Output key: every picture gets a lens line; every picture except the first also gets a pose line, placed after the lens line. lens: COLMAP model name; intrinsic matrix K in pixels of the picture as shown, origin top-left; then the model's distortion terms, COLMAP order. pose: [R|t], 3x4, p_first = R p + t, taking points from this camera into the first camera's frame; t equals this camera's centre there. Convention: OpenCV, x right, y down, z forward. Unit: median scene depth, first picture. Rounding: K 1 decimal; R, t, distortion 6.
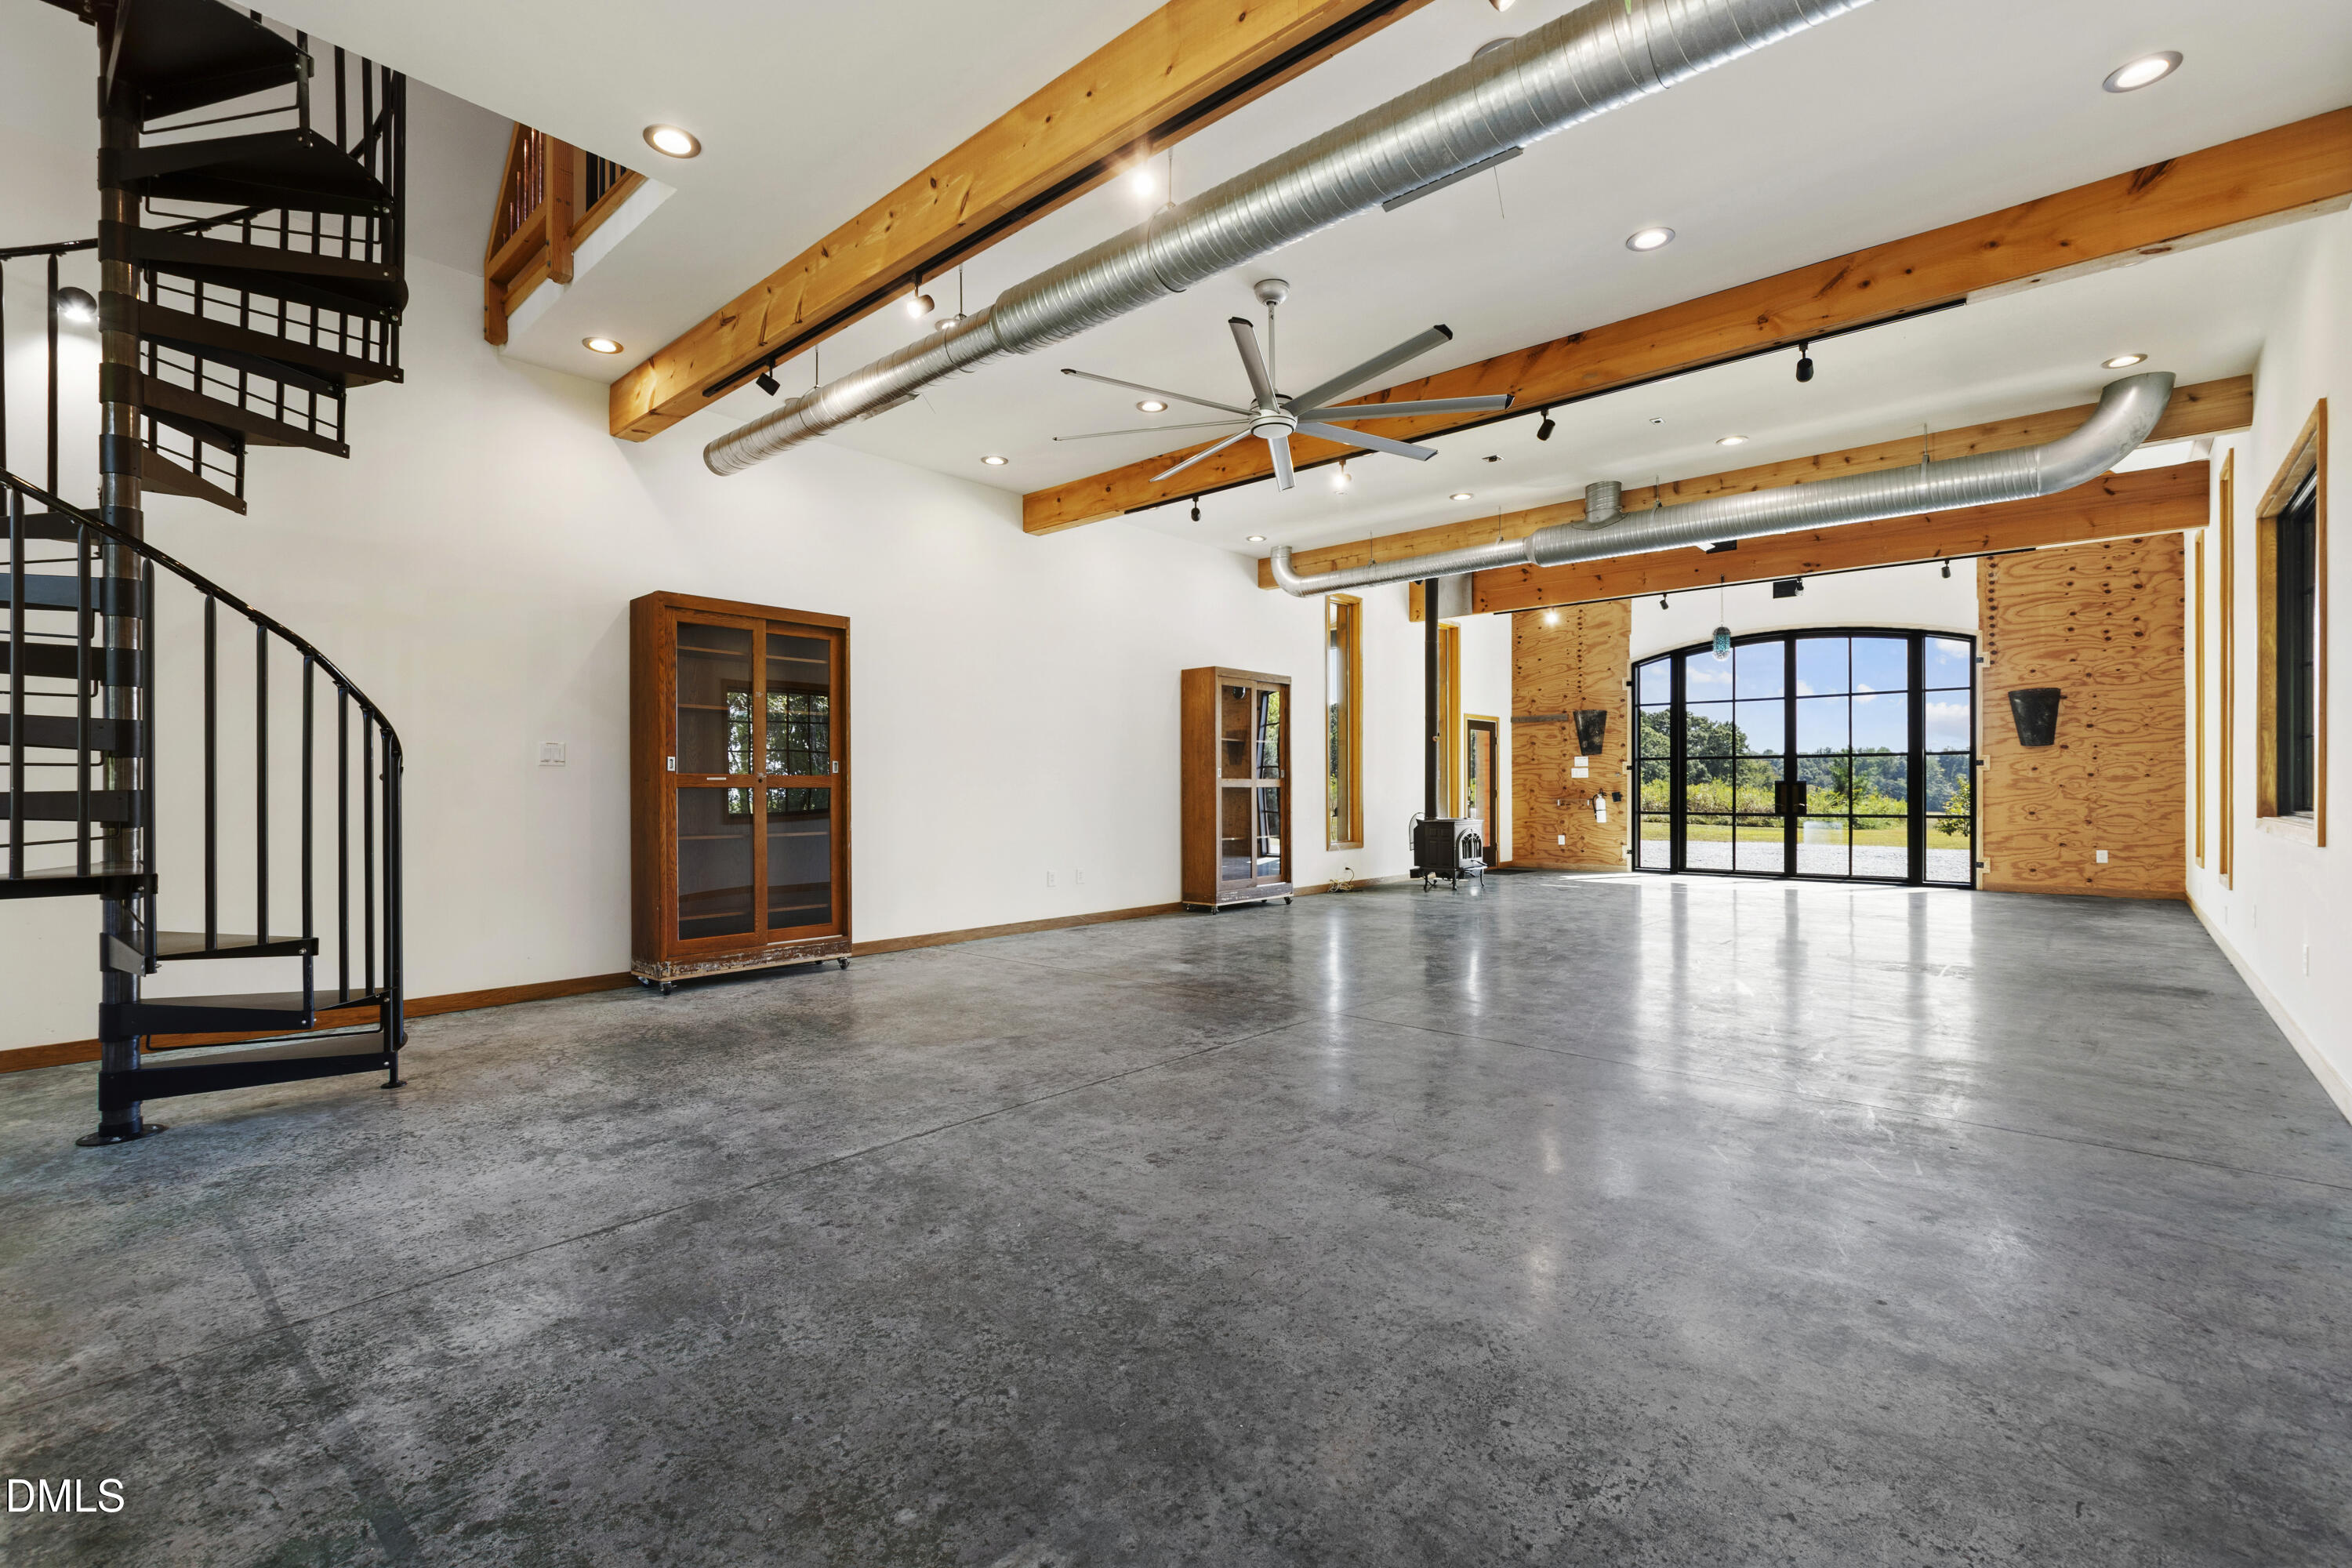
lens RADIAL K [[1037.6, 0, 1181.1], [0, 1037.6, 787.0], [0, 0, 1]] dist [-0.001507, -0.000394]
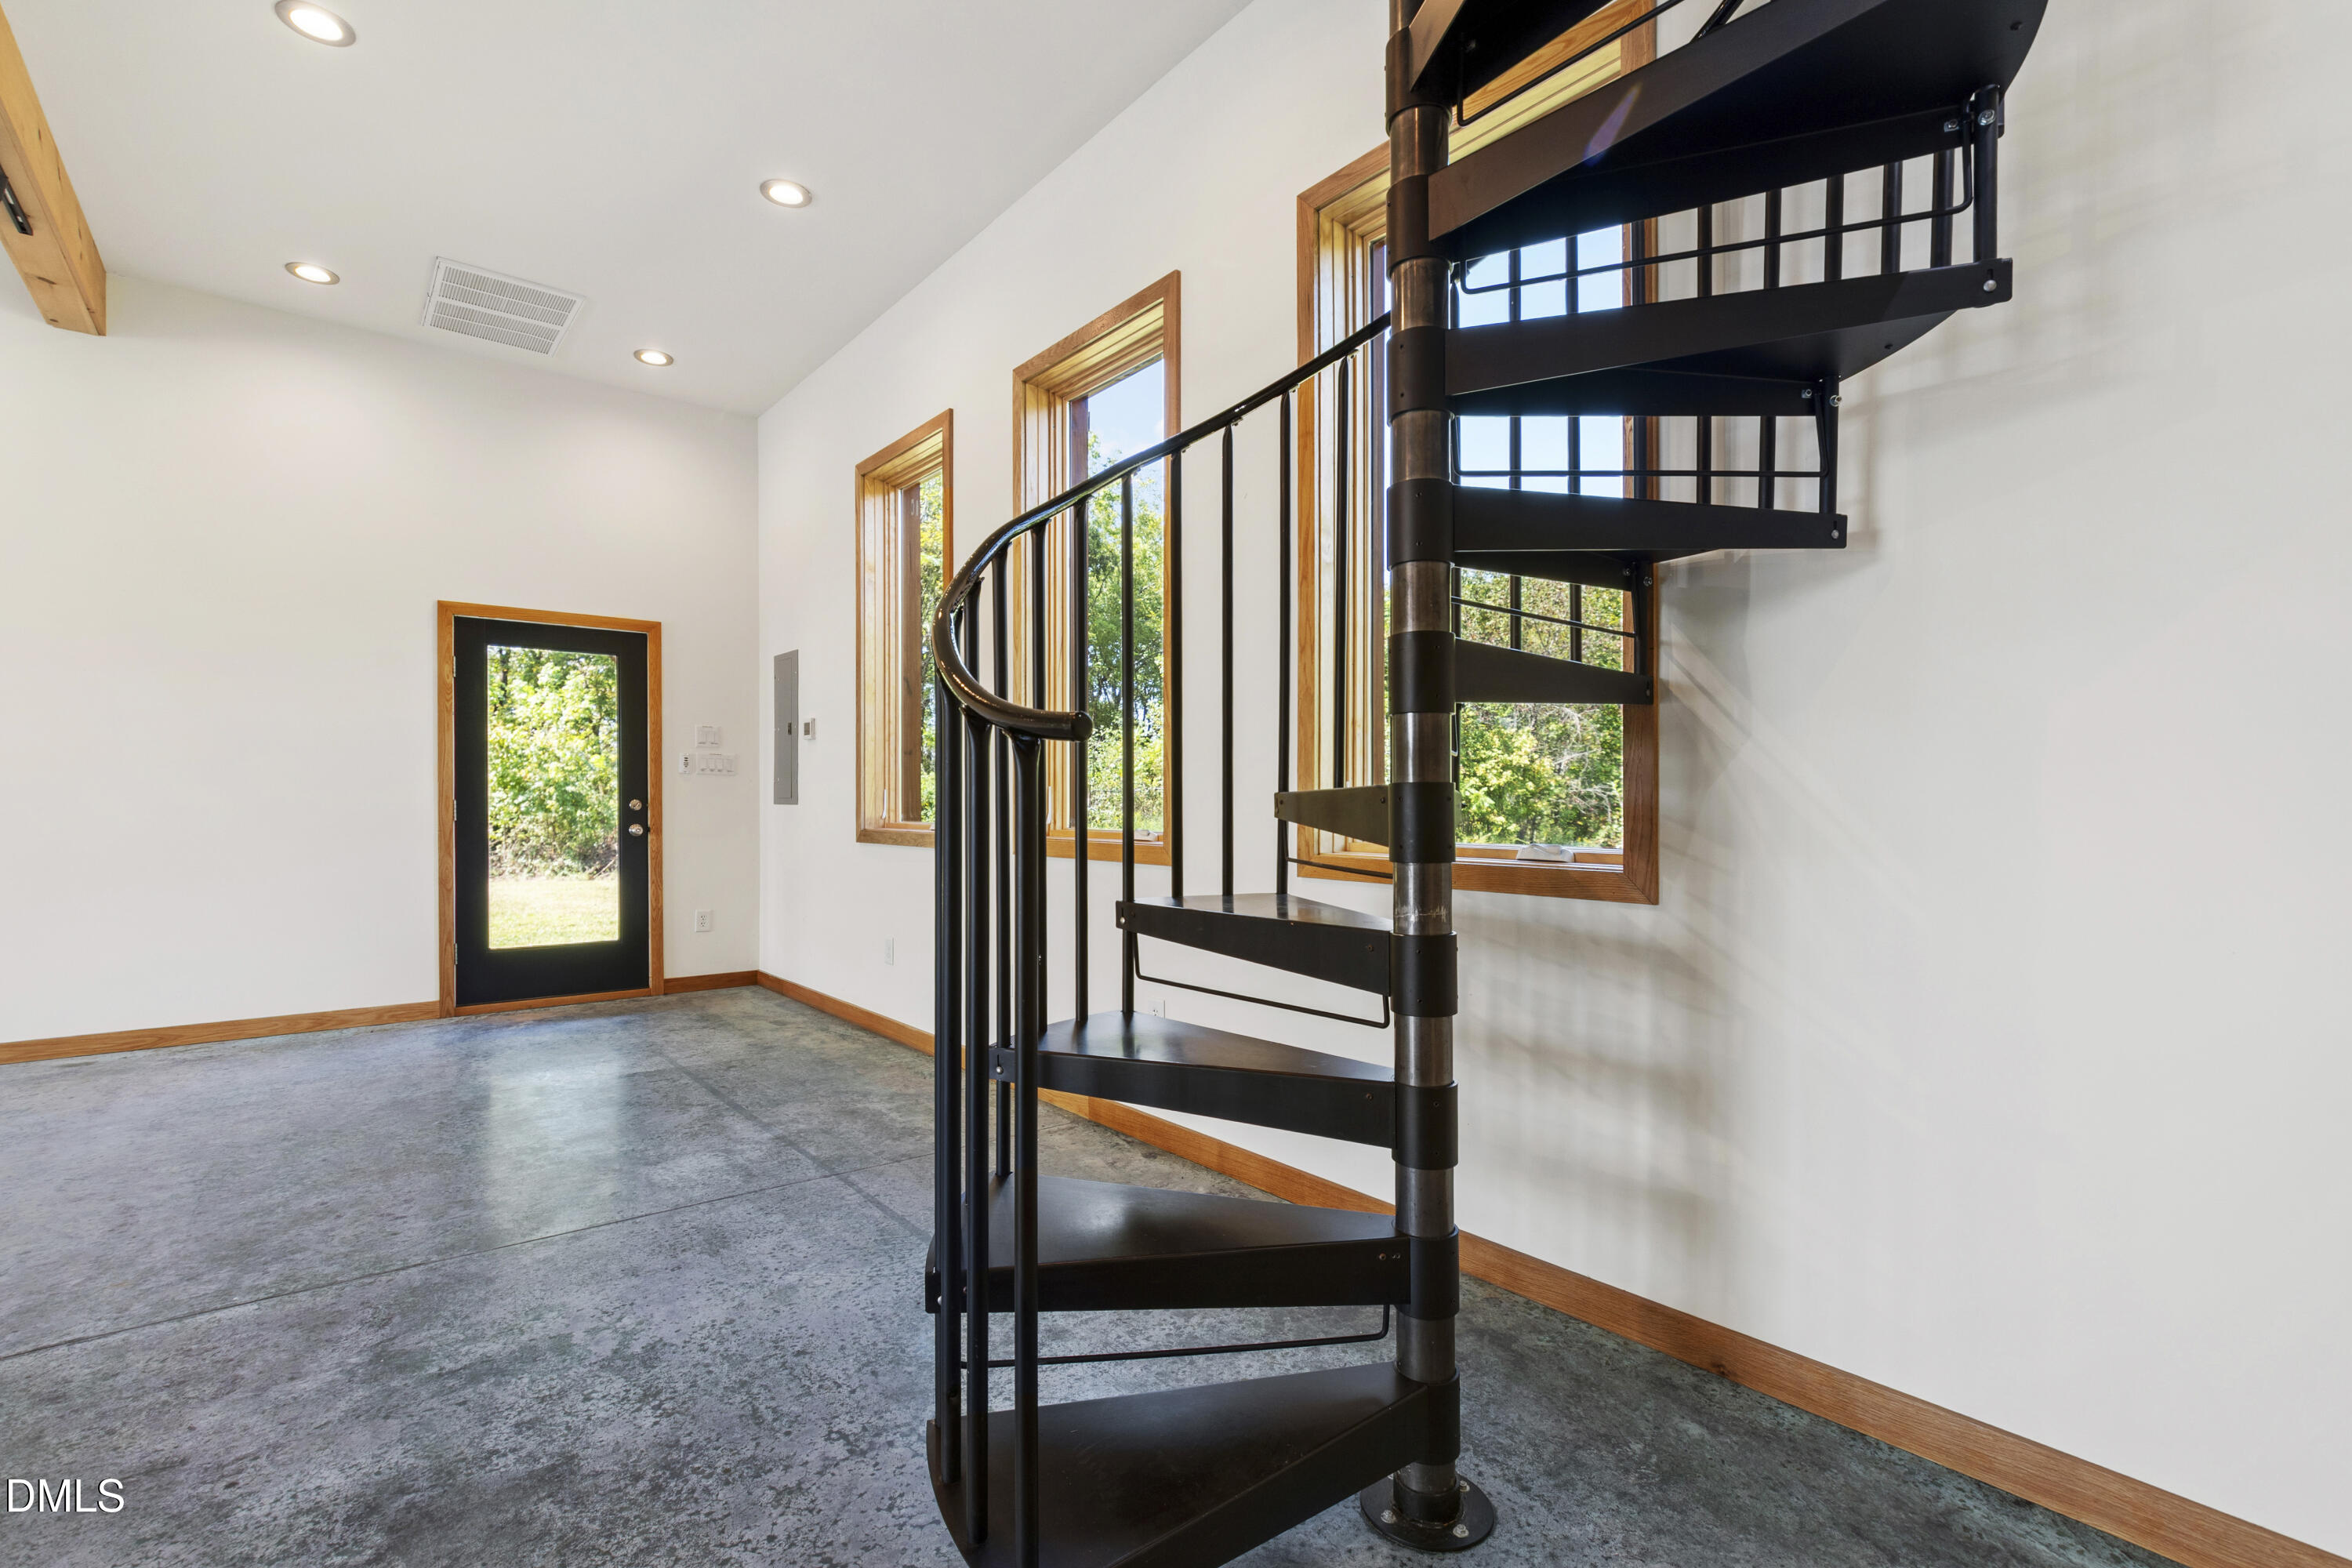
lens RADIAL K [[1037.6, 0, 1173.2], [0, 1037.6, 801.4], [0, 0, 1]] dist [-0.001507, -0.000394]
pose [[-0.988789, 0.003601, 0.149279, -1.115774], [0.002878, 0.999983, -0.005060, 0.017971], [-0.149295, -0.004574, -0.988782, 1.694808]]
